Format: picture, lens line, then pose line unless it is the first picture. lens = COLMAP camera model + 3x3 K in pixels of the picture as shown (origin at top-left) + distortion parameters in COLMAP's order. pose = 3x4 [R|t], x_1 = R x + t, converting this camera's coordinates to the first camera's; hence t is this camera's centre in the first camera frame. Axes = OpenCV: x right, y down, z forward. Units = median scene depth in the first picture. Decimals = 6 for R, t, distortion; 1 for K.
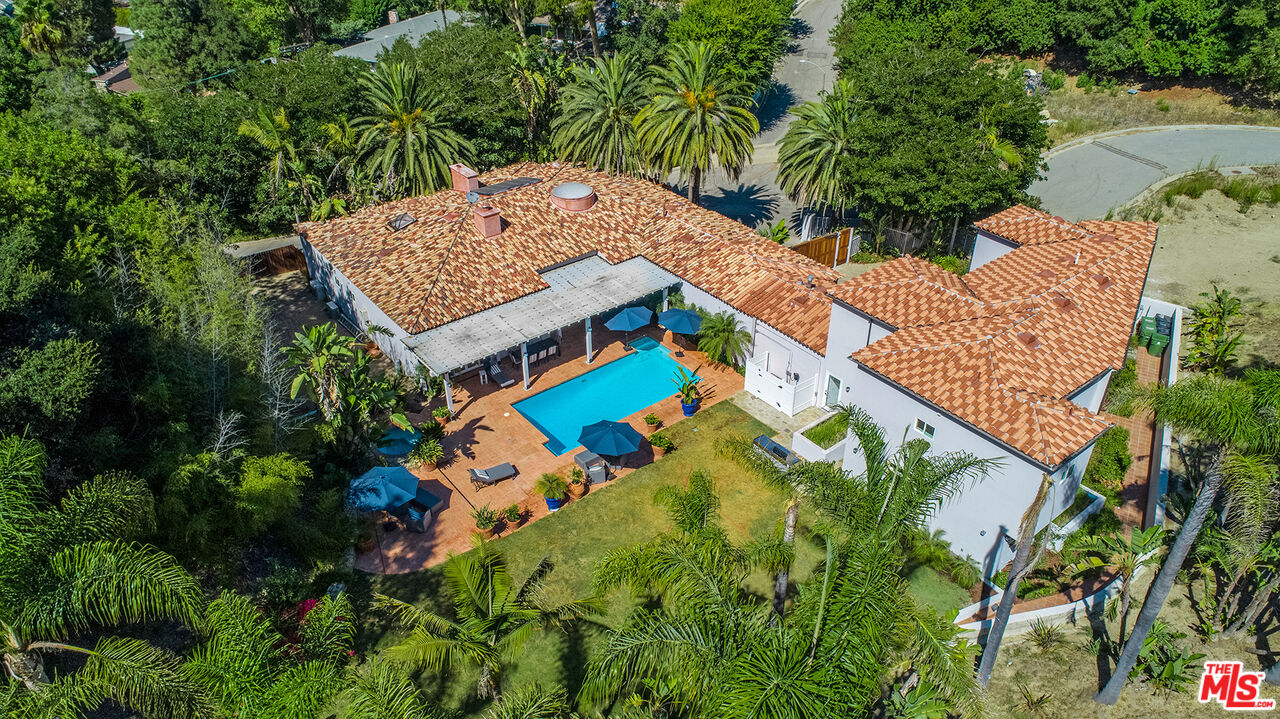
lens RADIAL K [[867.1, 0, 651.7], [0, 867.1, 356.9], [0, 0, 1]] dist [-0.004750, 0.004142]
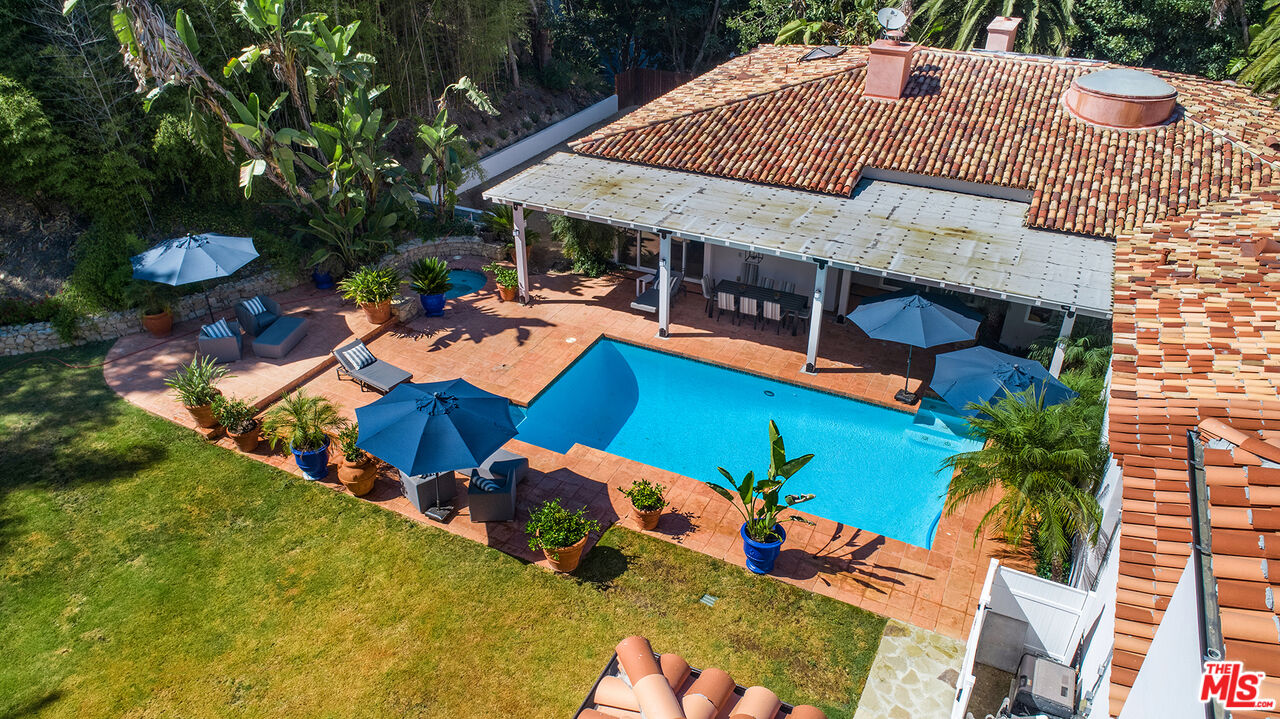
lens RADIAL K [[867.1, 0, 651.7], [0, 867.1, 356.9], [0, 0, 1]] dist [-0.004750, 0.004142]
pose [[0.430614, 0.464190, -0.774015, 0.241334], [-0.505952, 0.834328, 0.218881, -0.058972], [0.747385, 0.297362, 0.594132, 0.710041]]
